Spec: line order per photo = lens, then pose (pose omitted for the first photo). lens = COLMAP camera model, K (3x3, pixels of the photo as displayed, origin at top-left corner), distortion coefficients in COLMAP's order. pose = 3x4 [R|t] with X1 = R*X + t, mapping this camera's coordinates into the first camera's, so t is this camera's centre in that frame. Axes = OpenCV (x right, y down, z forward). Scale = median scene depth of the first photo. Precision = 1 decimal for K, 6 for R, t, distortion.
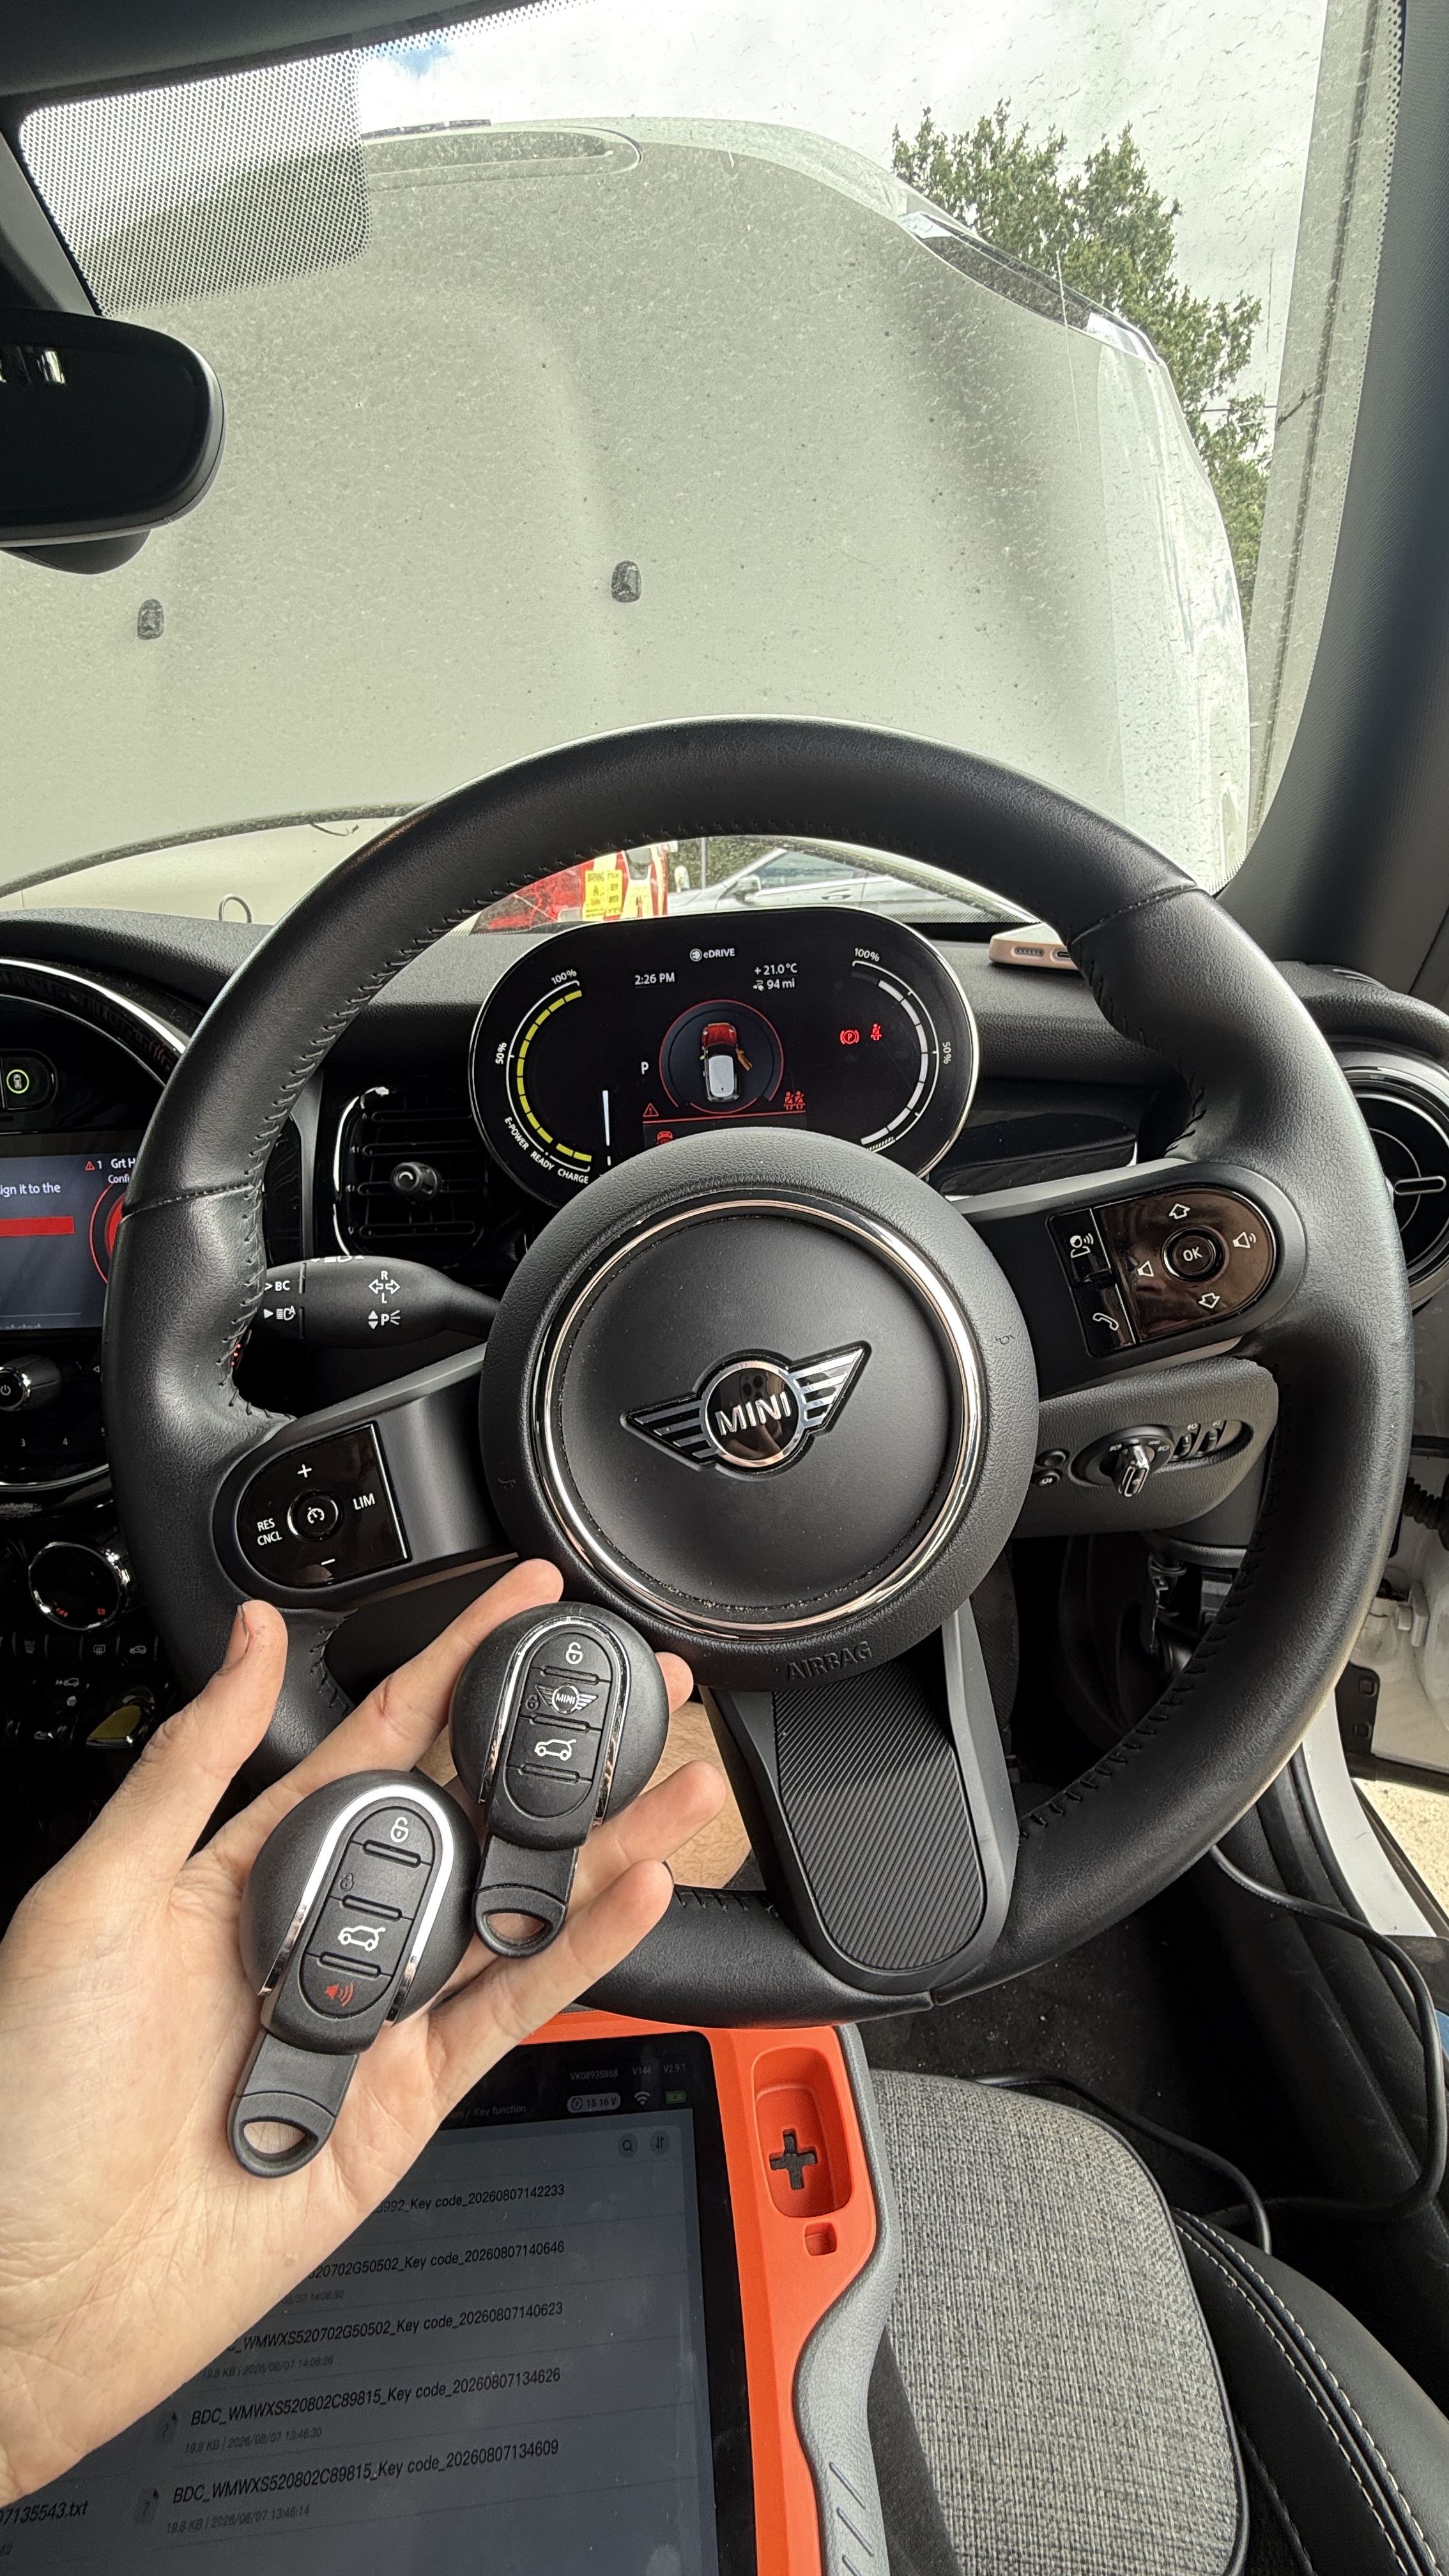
lens RADIAL K [[1020.7, 0, 730.7], [0, 1020.7, 1304.2], [0, 0, 1]] dist [-0.012530, 0.000178]
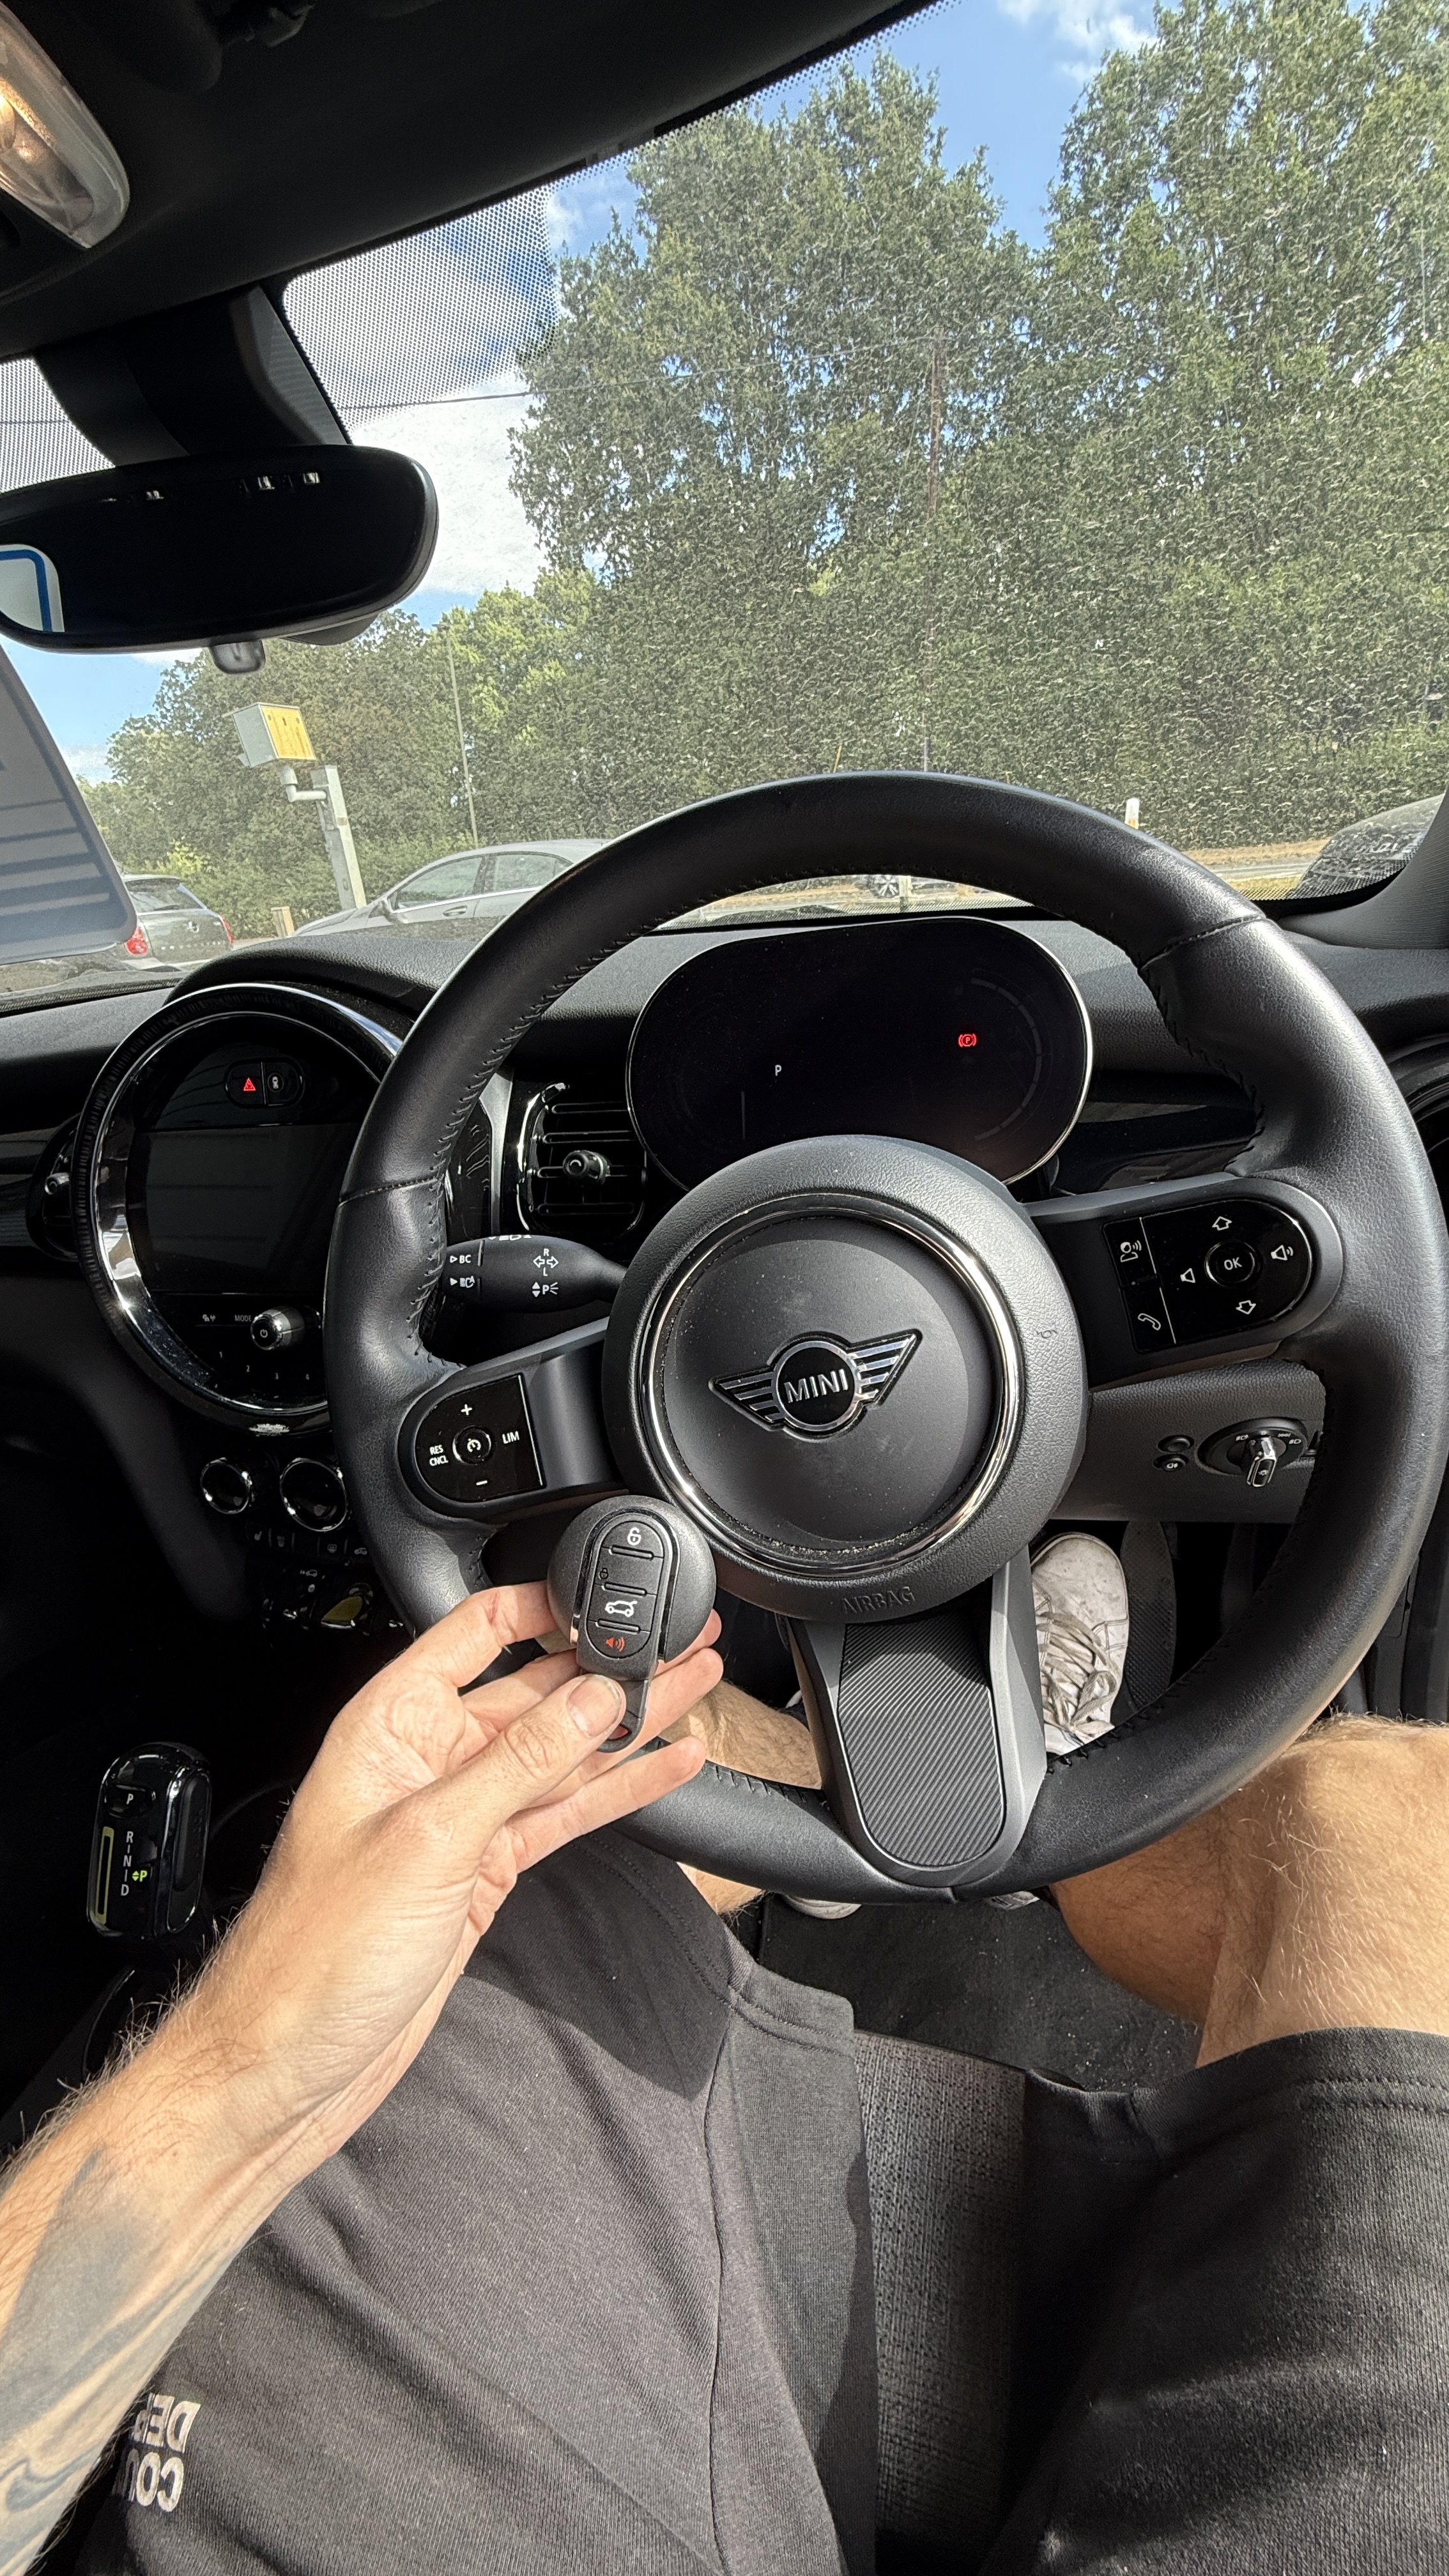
lens RADIAL K [[1020.7, 0, 730.7], [0, 1020.7, 1304.2], [0, 0, 1]] dist [-0.012530, 0.000178]
pose [[0.979562, 0.044344, -0.196194, 0.137734], [-0.036654, 0.998417, 0.042657, -0.030992], [0.197775, -0.034594, 0.979637, -0.159082]]
